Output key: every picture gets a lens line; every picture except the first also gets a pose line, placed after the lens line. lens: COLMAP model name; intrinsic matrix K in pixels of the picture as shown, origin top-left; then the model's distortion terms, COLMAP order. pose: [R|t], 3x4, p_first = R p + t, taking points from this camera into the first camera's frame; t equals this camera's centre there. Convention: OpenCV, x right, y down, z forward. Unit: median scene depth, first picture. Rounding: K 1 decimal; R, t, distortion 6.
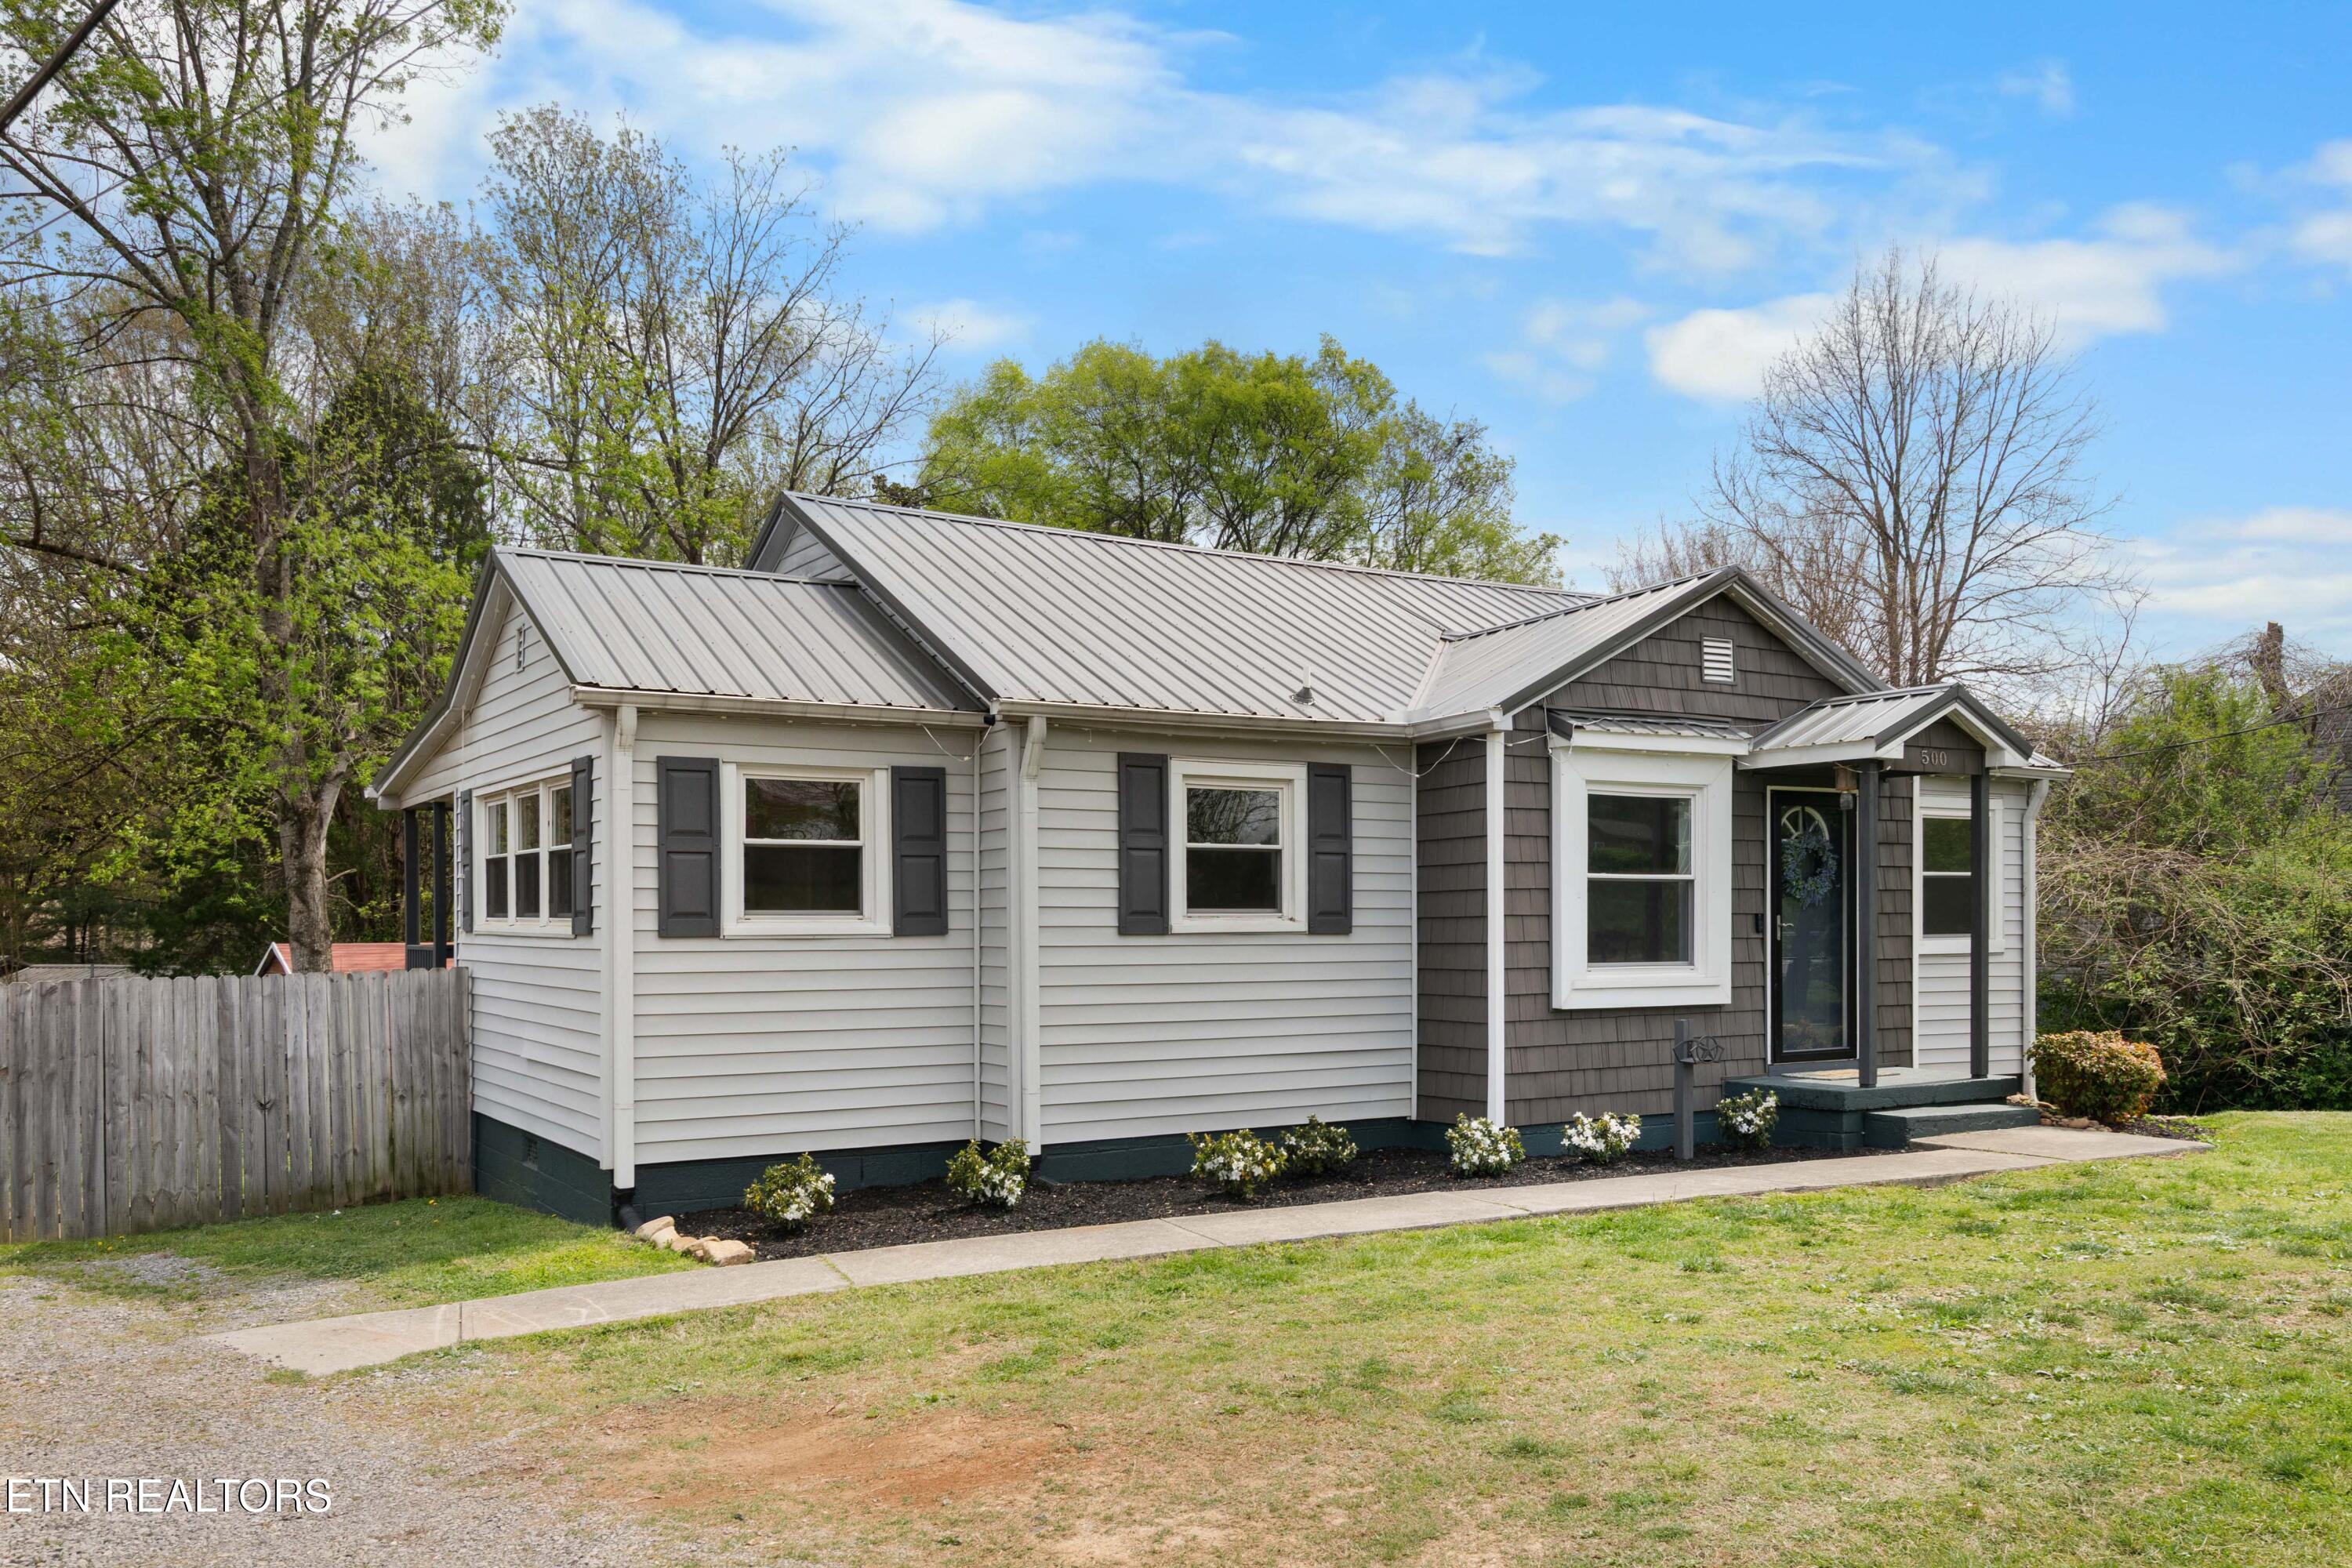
lens RADIAL K [[1584.1, 0, 1181.2], [0, 1584.1, 780.8], [0, 0, 1]] dist [0.005597, 0.000362]
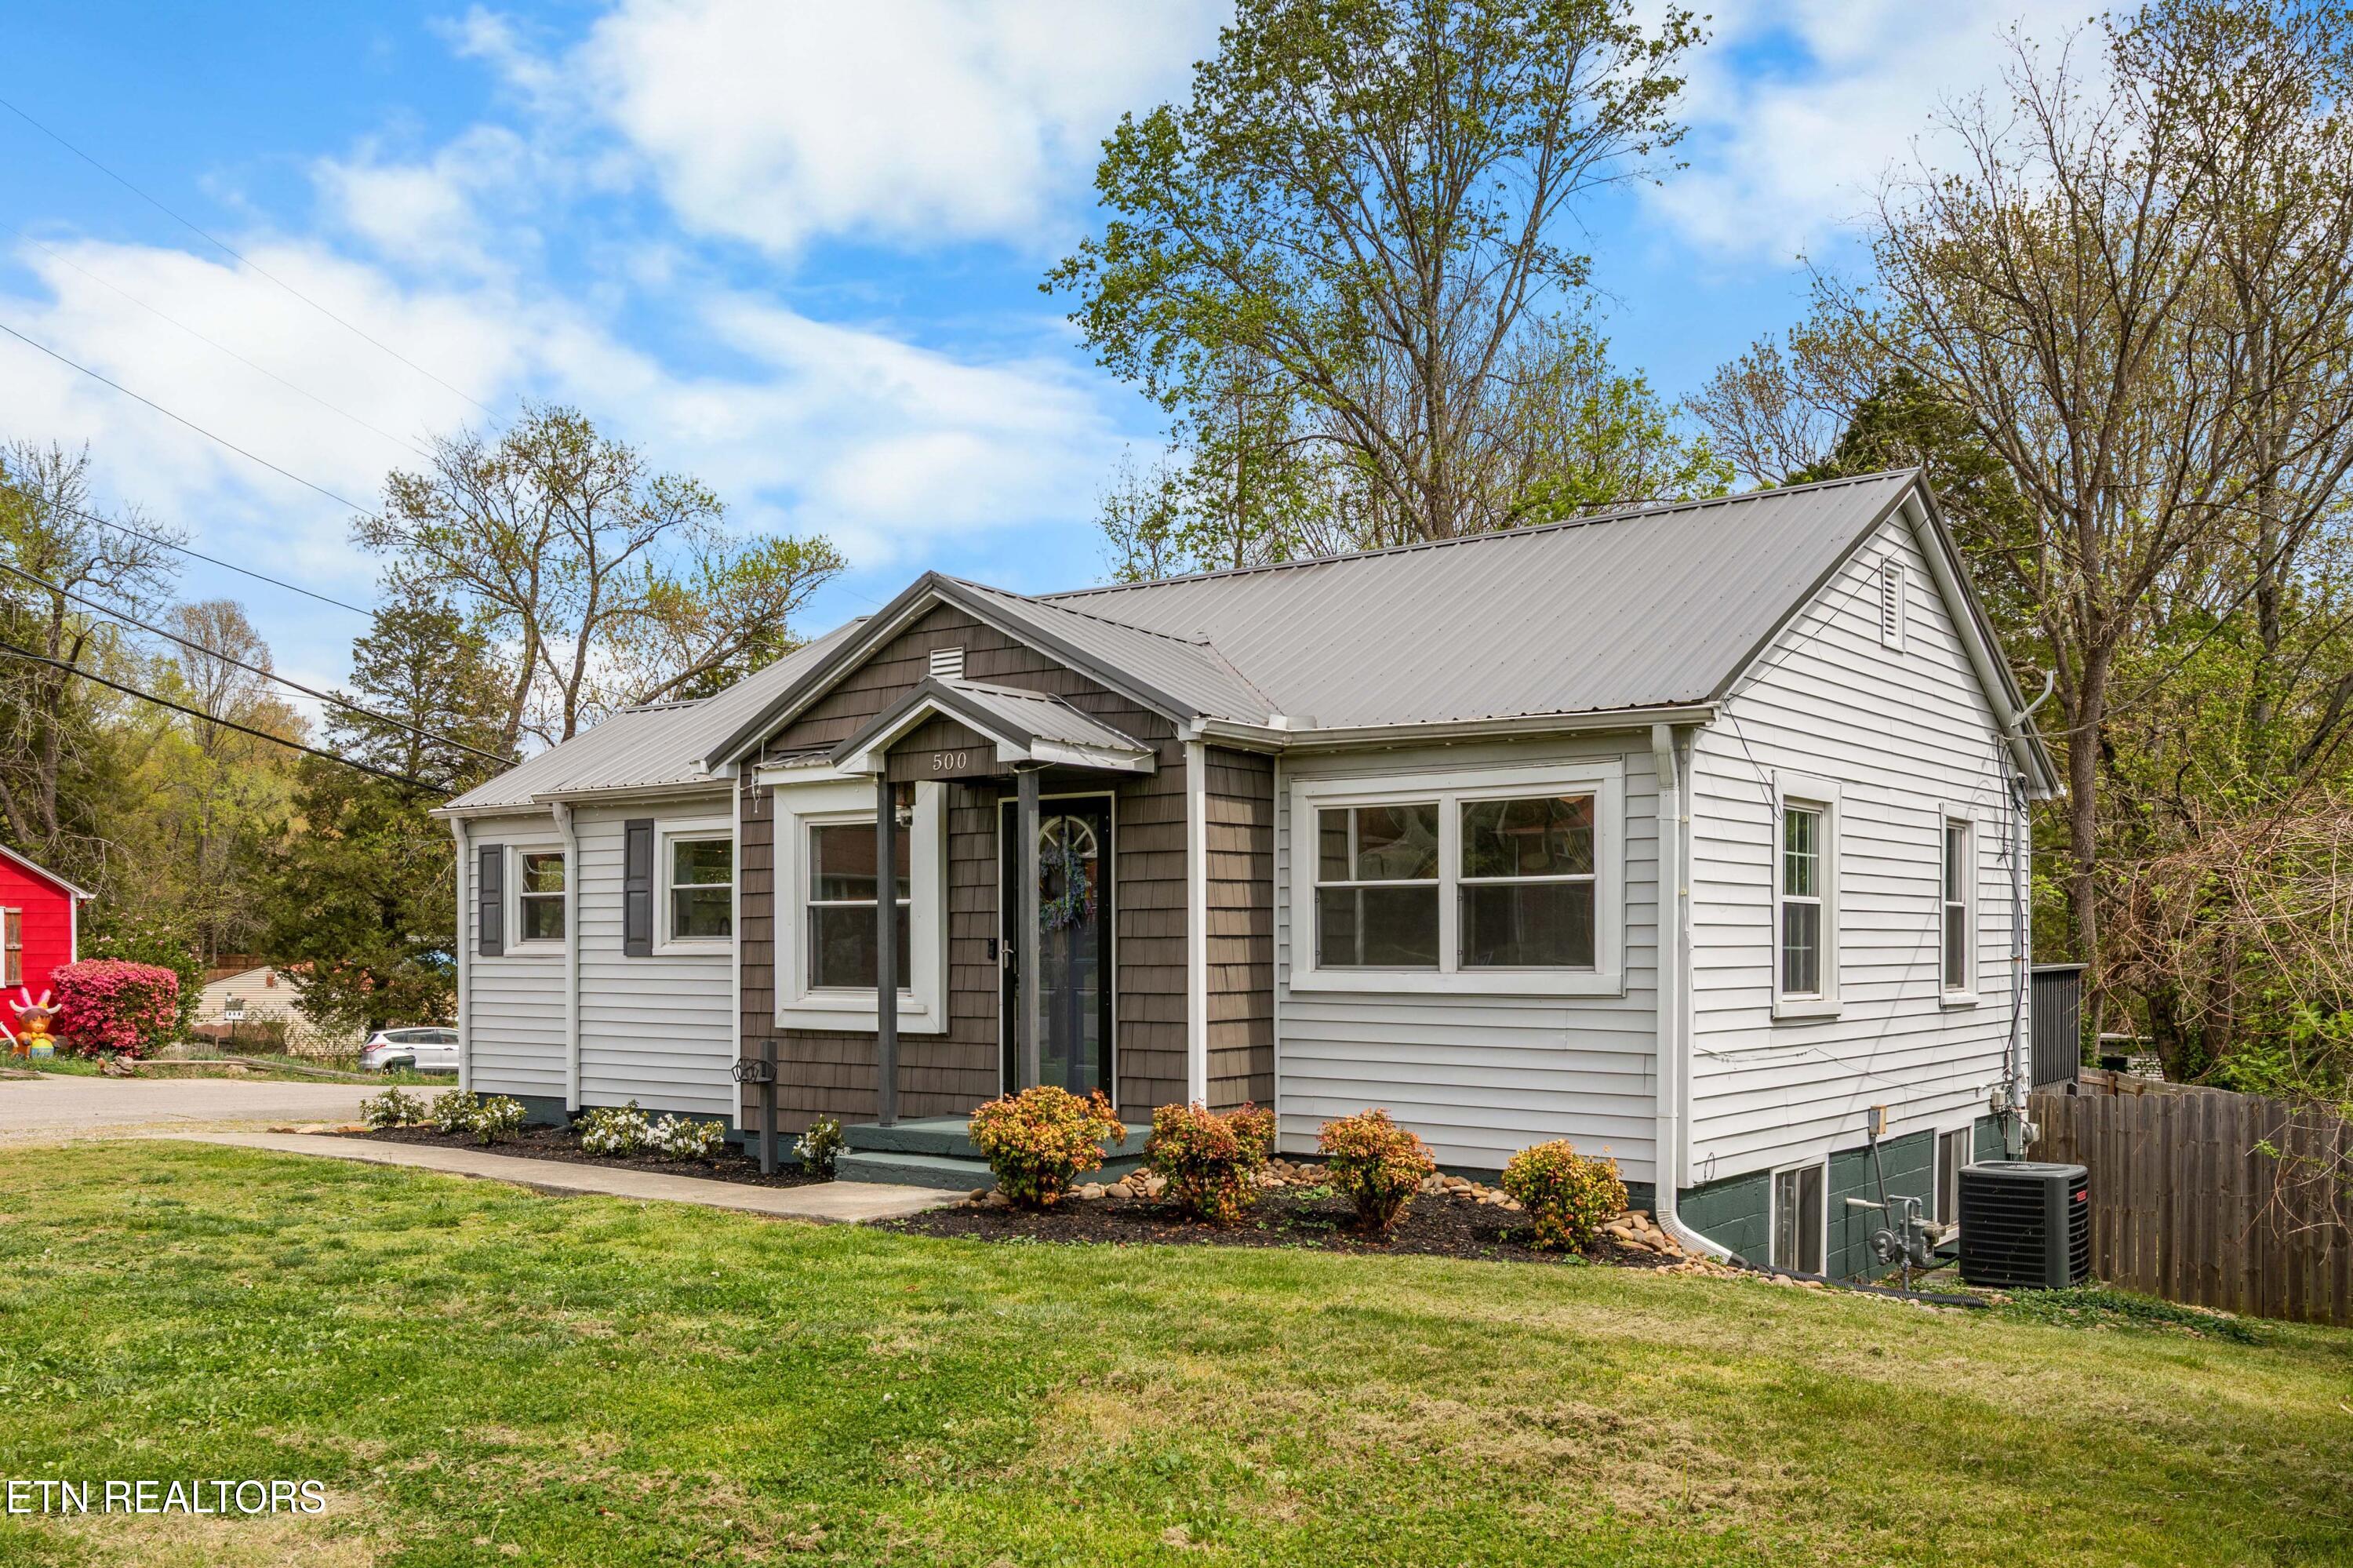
lens RADIAL K [[1753.7, 0, 1191.1], [0, 1753.7, 784.3], [0, 0, 1]] dist [-0.005422, -0.002810]
pose [[0.494489, -0.076959, -0.865770, 1.403027], [0.079697, 0.995891, -0.043006, 0.051071], [0.865522, -0.047733, 0.498590, 0.641206]]
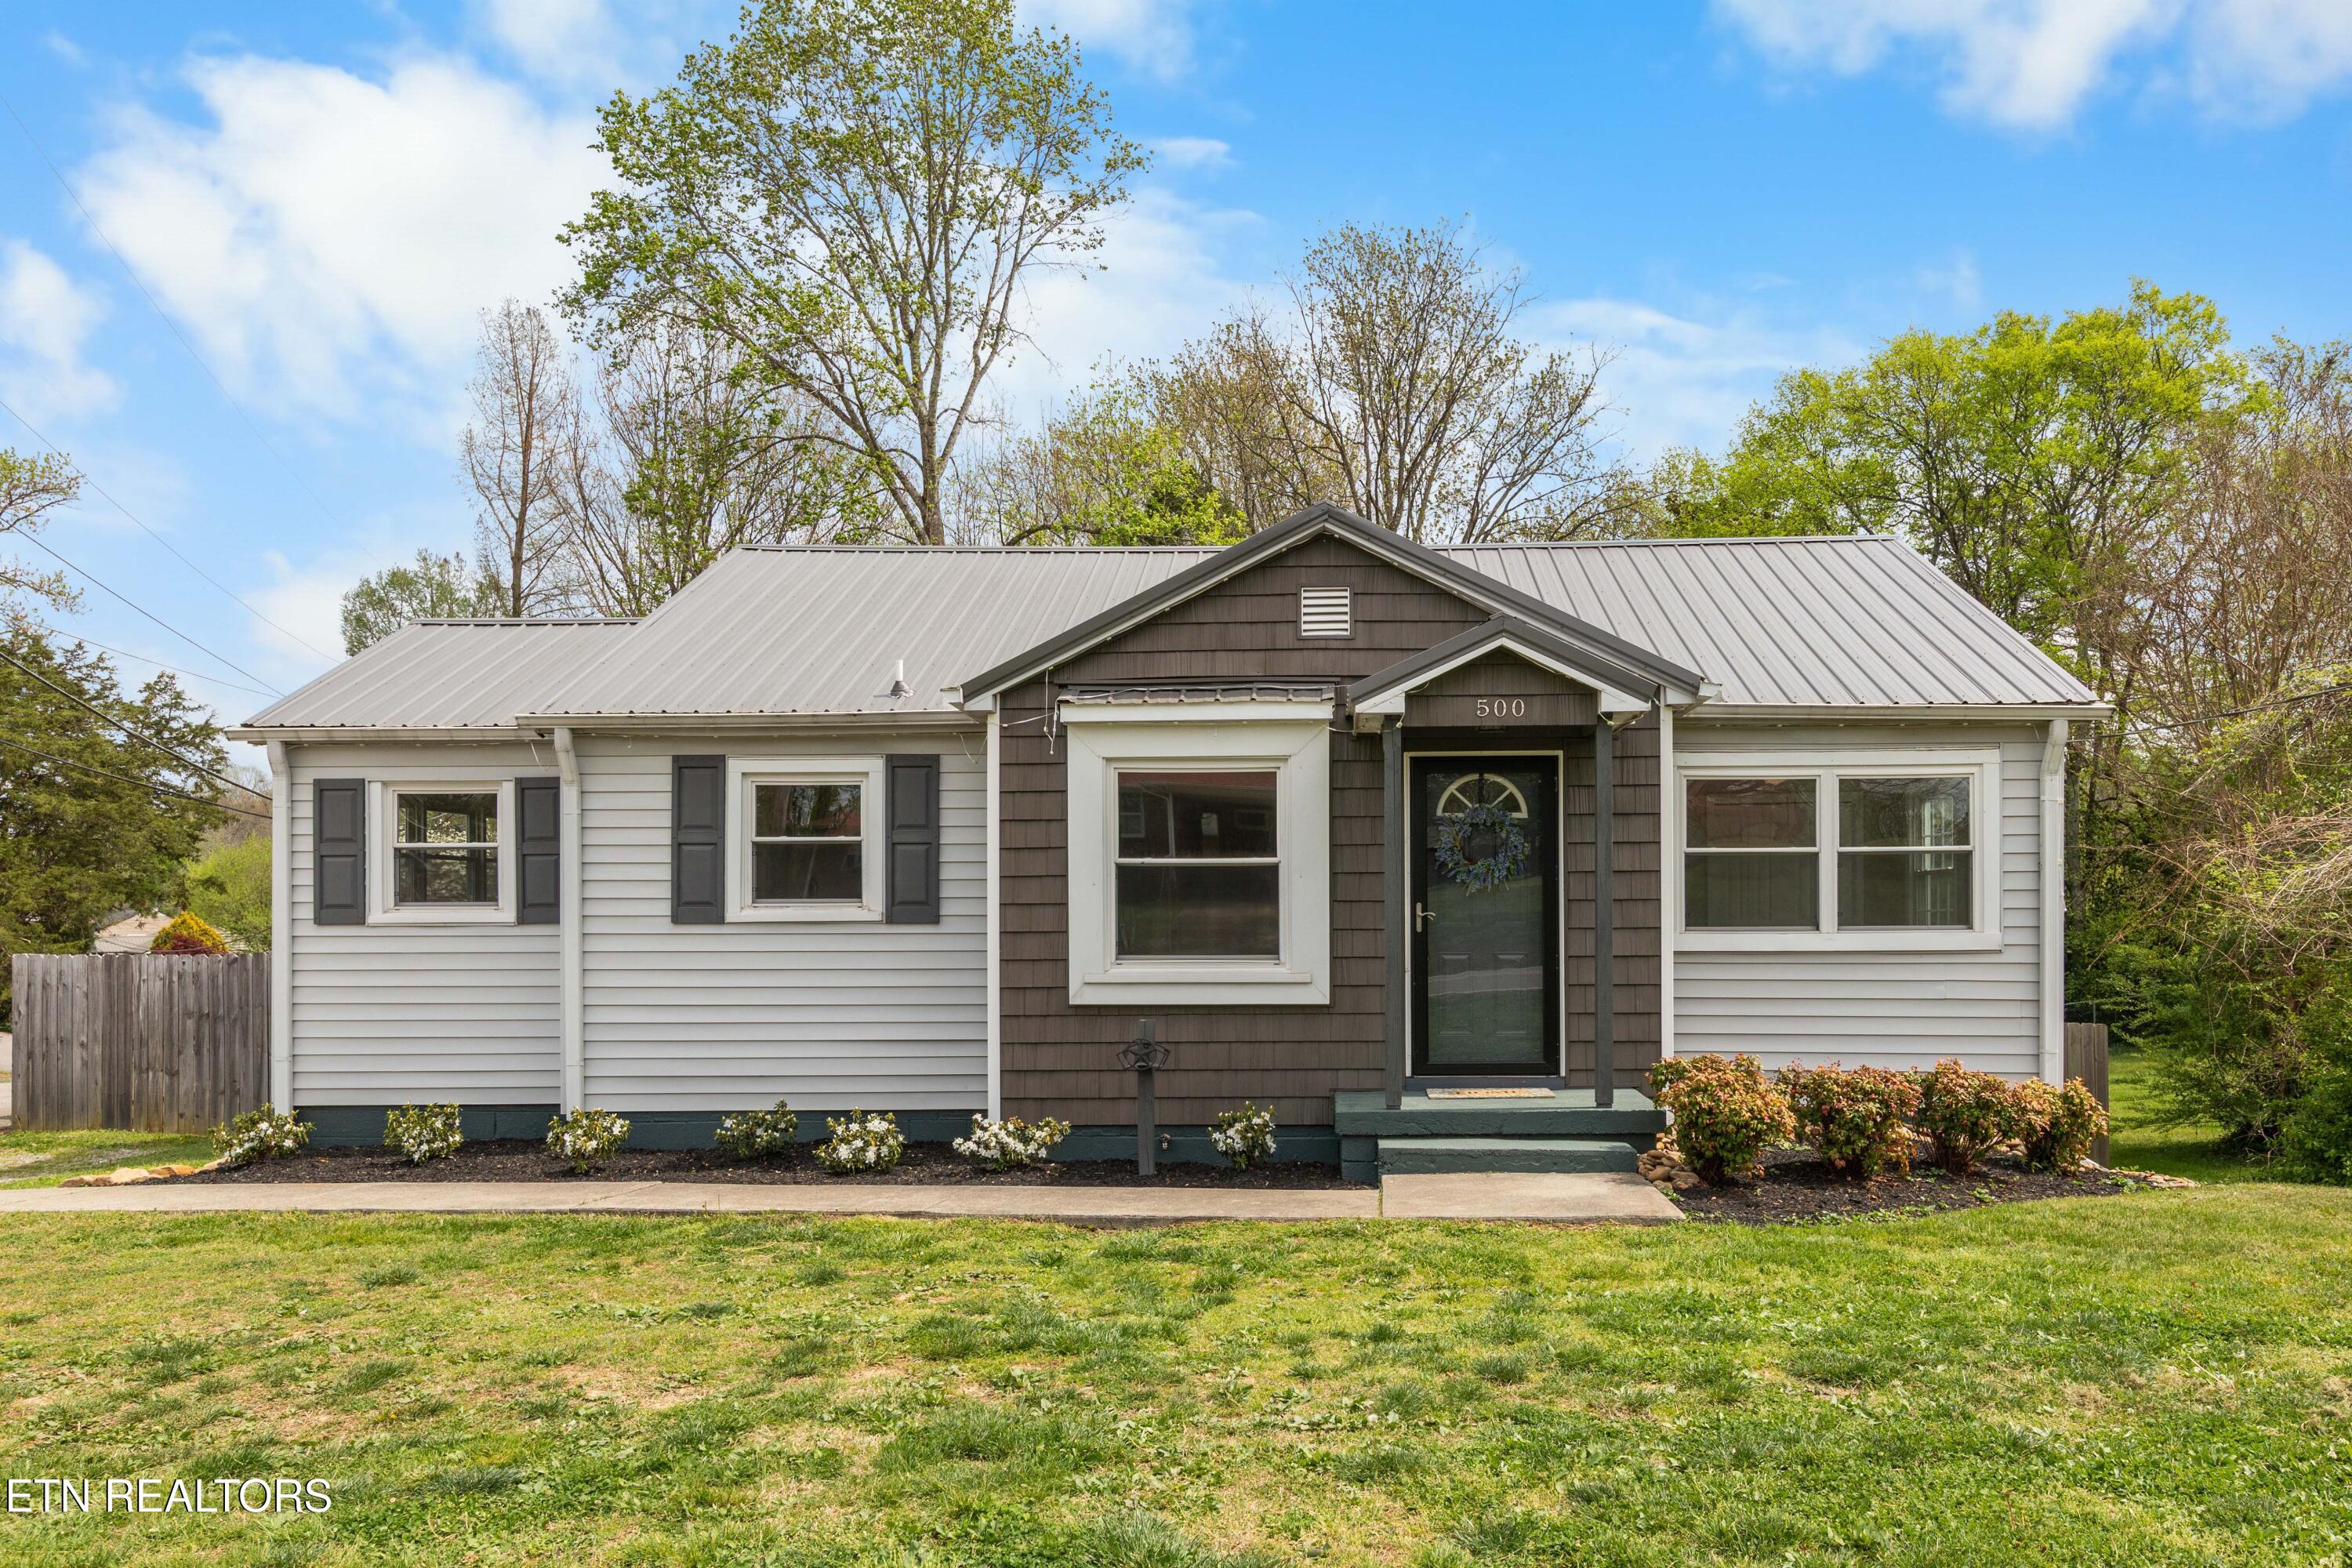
lens RADIAL K [[1448.8, 0, 1151.5], [0, 1448.8, 789.4], [0, 0, 1]] dist [0.000919, 0.001824]
pose [[0.877214, -0.040117, -0.478420, 0.683024], [0.044120, 0.999022, -0.002873, 0.021353], [0.478067, -0.018587, 0.878126, 0.269216]]
